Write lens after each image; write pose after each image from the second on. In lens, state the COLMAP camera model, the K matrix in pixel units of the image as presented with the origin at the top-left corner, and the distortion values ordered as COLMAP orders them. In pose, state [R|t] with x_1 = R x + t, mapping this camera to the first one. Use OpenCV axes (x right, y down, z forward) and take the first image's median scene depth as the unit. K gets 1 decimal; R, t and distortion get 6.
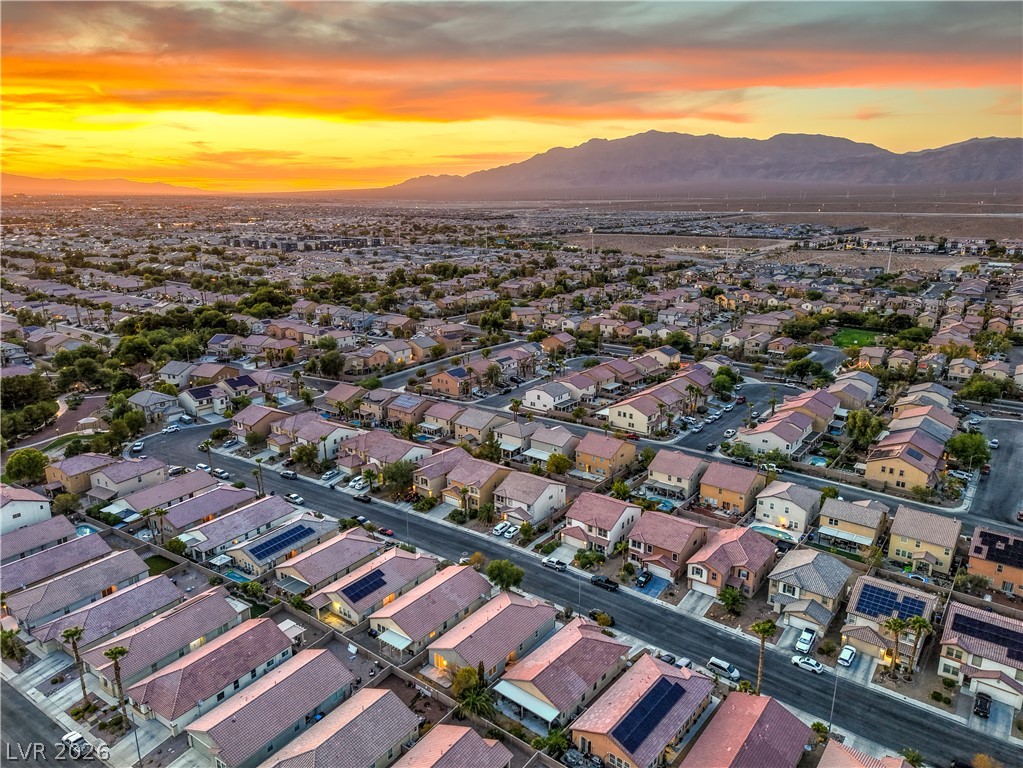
lens RADIAL K [[694.6, 0, 511.5], [0, 694.6, 384.0], [0, 0, 1]] dist [0.031983, -0.027196]
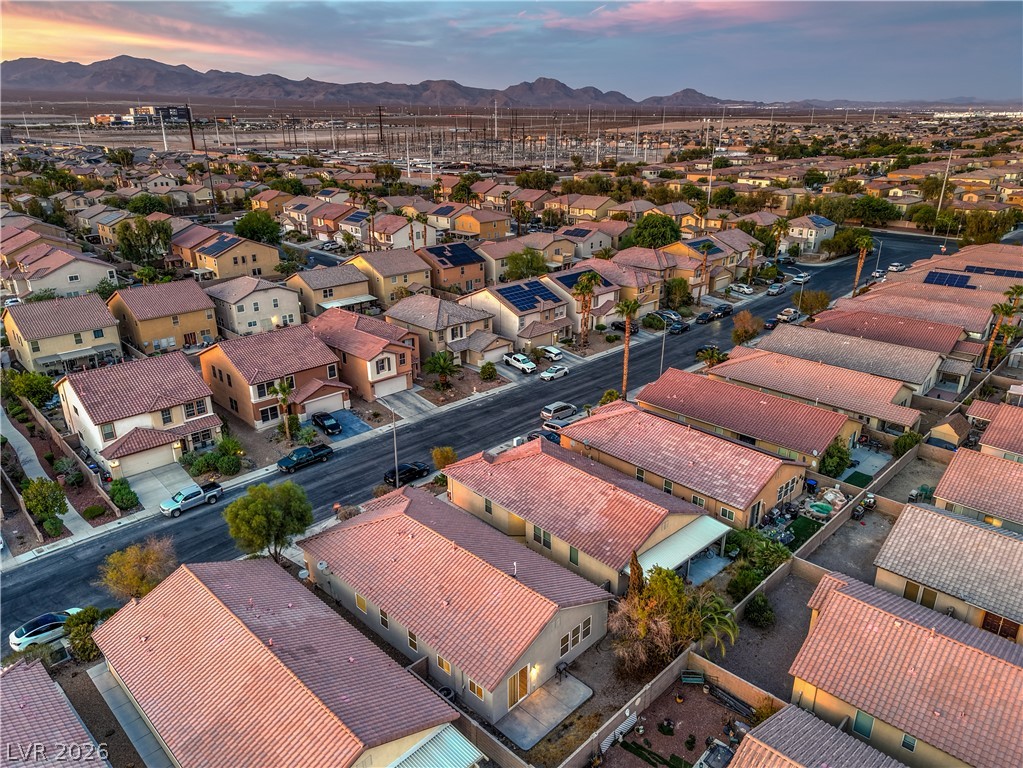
lens RADIAL K [[694.6, 0, 511.5], [0, 694.6, 384.0], [0, 0, 1]] dist [0.031983, -0.027196]
pose [[0.133284, -0.357491, 0.924357, -0.247574], [0.262485, 0.912105, 0.314905, 0.084526], [-0.955687, 0.200658, 0.215405, 0.567467]]
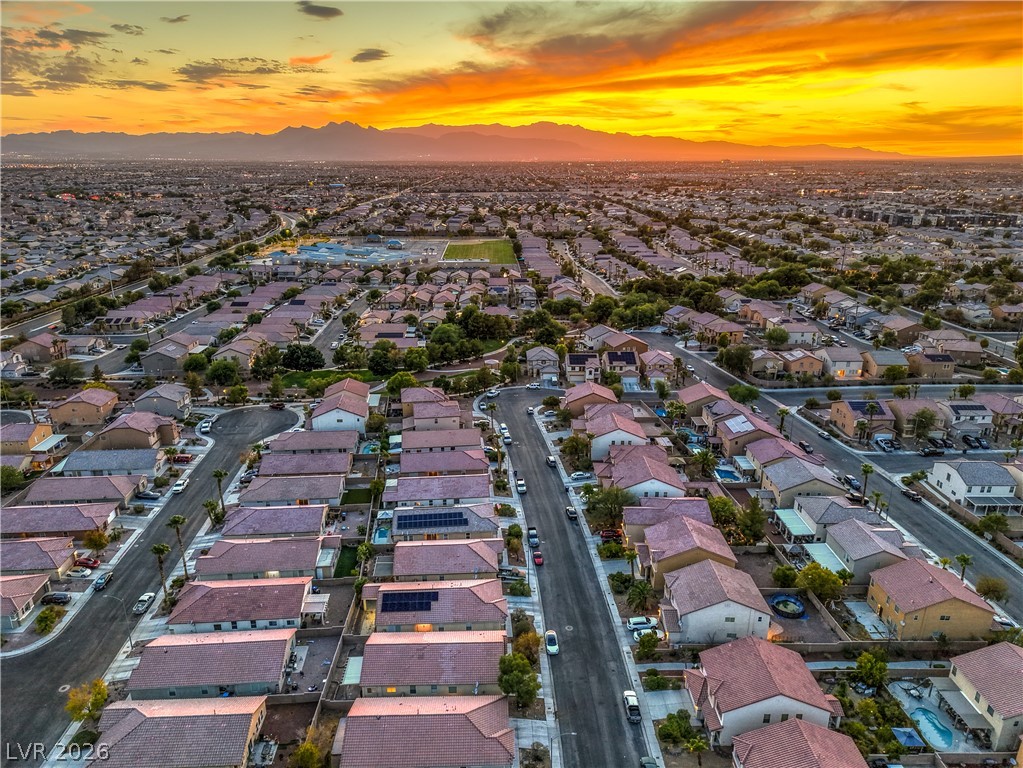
lens RADIAL K [[694.6, 0, 511.5], [0, 694.6, 384.0], [0, 0, 1]] dist [0.031983, -0.027196]
pose [[0.619023, 0.240443, -0.747661, 0.351827], [-0.206154, 0.968347, 0.140729, -0.100617], [0.757833, 0.067018, 0.648998, 0.363412]]
